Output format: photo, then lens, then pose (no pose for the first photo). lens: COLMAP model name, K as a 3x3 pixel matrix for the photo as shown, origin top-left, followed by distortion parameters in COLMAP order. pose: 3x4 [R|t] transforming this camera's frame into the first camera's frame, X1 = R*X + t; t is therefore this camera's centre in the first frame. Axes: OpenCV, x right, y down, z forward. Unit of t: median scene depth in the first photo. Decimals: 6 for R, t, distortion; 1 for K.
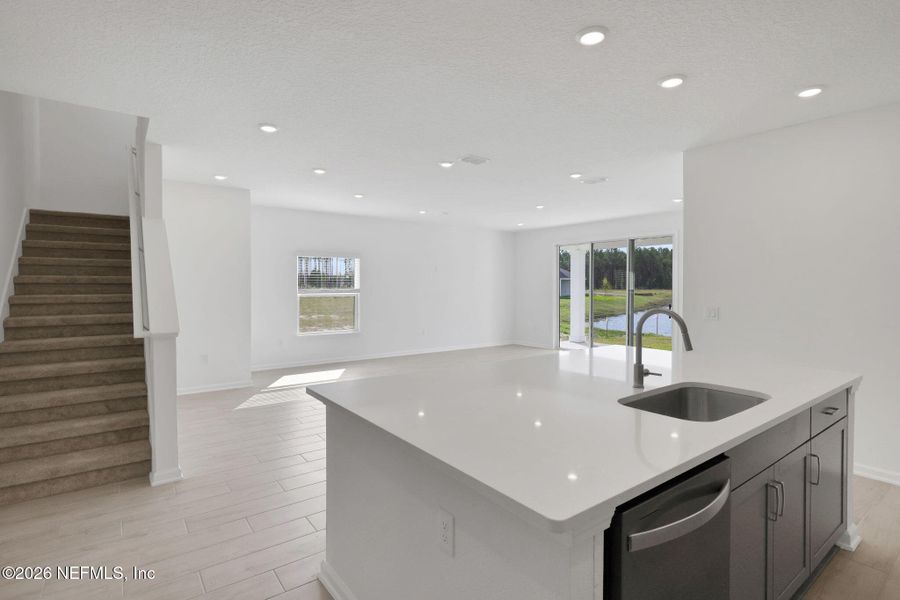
lens RADIAL K [[432.2, 0, 463.6], [0, 432.2, 299.5], [0, 0, 1]] dist [0.000574, -0.000077]
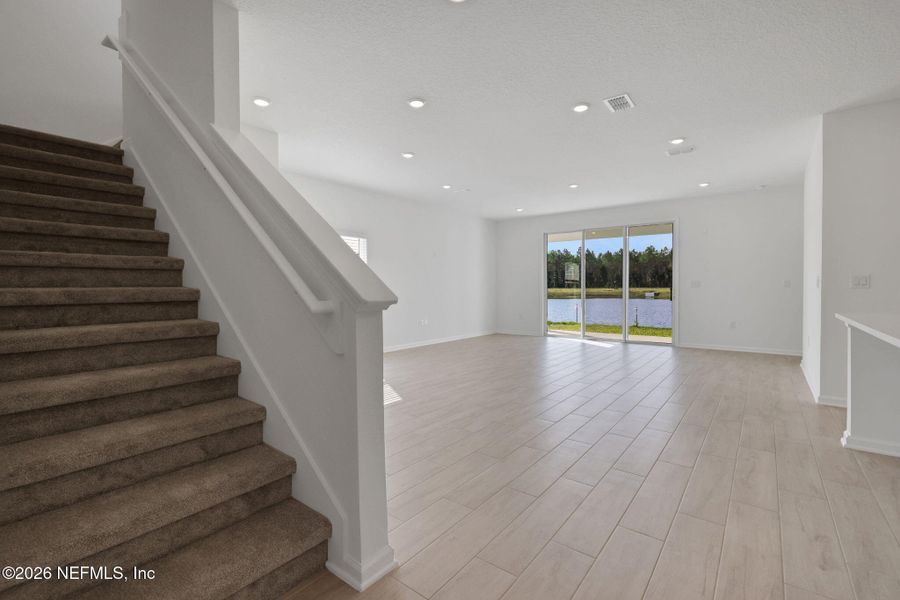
lens RADIAL K [[399.4, 0, 464.5], [0, 399.4, 298.4], [0, 0, 1]] dist [0.000426, 0.000261]
pose [[0.970013, -0.015645, 0.242551, -0.524025], [0.015267, 0.999878, 0.003440, 0.054045], [-0.242575, 0.000366, 0.970133, 0.366955]]
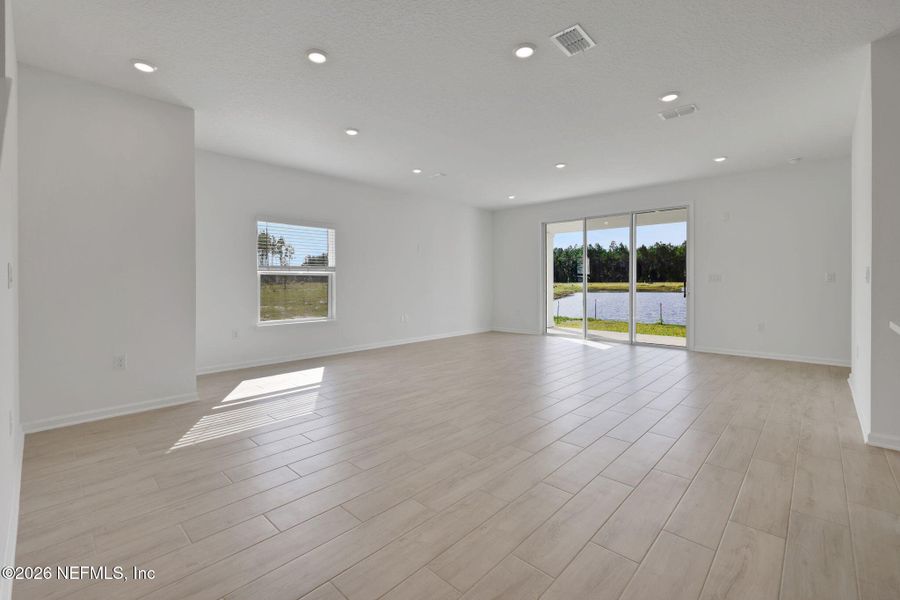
lens RADIAL K [[391.6, 0, 446.0], [0, 391.6, 287.2], [0, 0, 1]] dist [-0.000114, -0.000382]
pose [[0.991278, -0.010058, 0.131400, -0.276831], [0.011652, 0.999867, -0.011374, 0.052704], [-0.131268, 0.012806, 0.991264, 0.516467]]
